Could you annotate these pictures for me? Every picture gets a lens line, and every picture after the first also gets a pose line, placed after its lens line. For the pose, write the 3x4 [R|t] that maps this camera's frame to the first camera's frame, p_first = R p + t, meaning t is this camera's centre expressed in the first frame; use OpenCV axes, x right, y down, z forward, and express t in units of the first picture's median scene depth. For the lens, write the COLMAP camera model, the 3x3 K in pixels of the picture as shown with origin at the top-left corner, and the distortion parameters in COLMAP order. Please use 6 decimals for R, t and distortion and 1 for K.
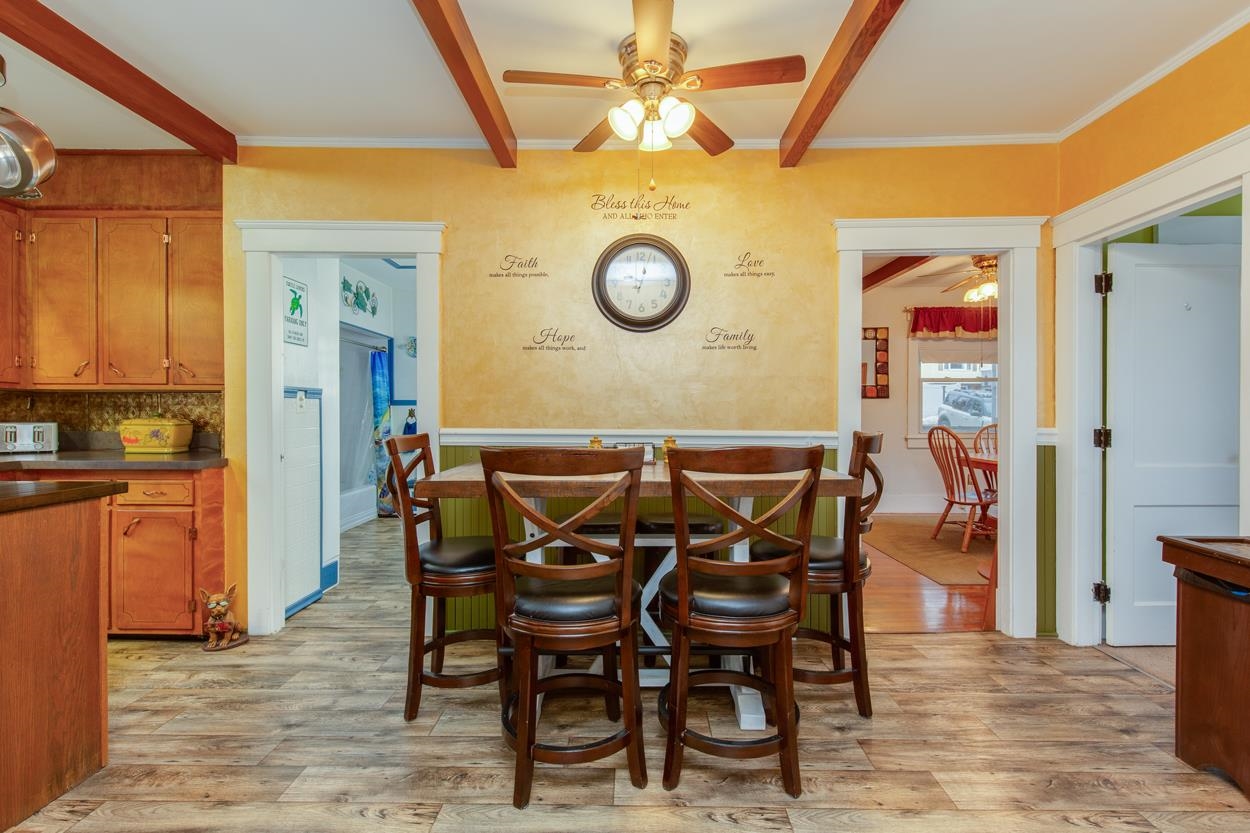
lens RADIAL K [[582.2, 0, 617.7], [0, 582.2, 416.1], [0, 0, 1]] dist [0.008990, -0.001456]
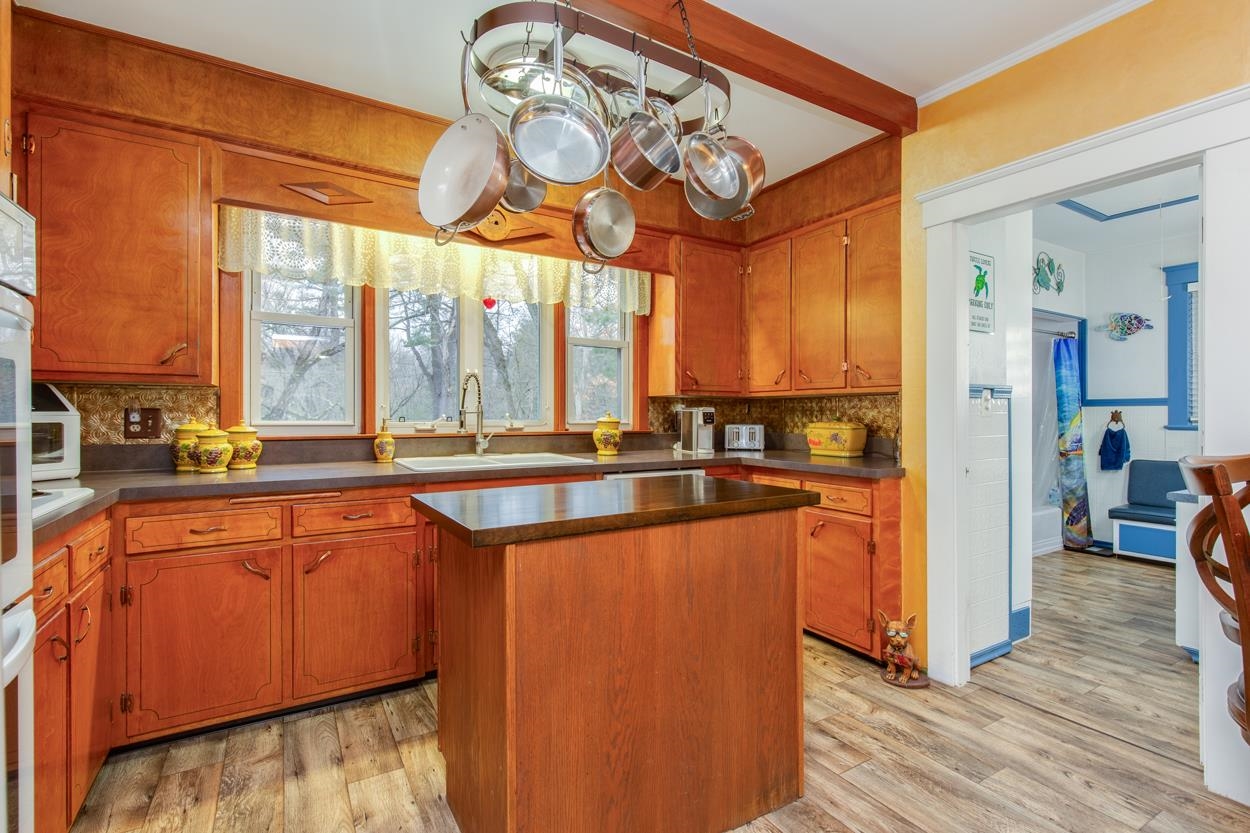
lens RADIAL K [[582.2, 0, 632.2], [0, 582.2, 416.9], [0, 0, 1]] dist [0.008990, -0.001456]
pose [[0.552369, 0.000170, -0.833600, -0.150399], [-0.003691, 0.999991, -0.002242, -0.001662], [0.833591, 0.004315, 0.552365, 0.157890]]
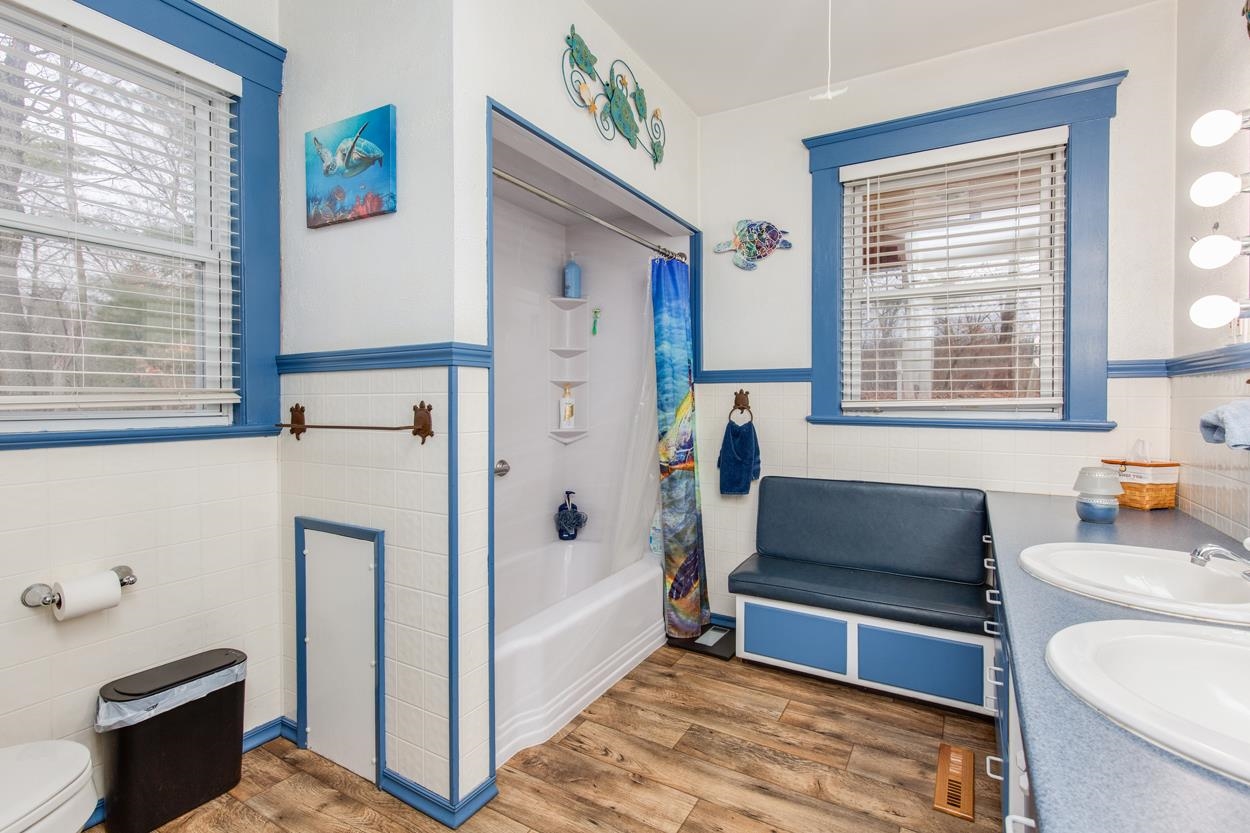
lens RADIAL K [[582.2, 0, 619.8], [0, 582.2, 405.2], [0, 0, 1]] dist [0.008990, -0.001456]
pose [[0.872079, 0.004351, -0.489345, -0.461162], [-0.001641, 0.999981, 0.005968, -0.008774], [0.489362, -0.004401, 0.872070, 1.214777]]
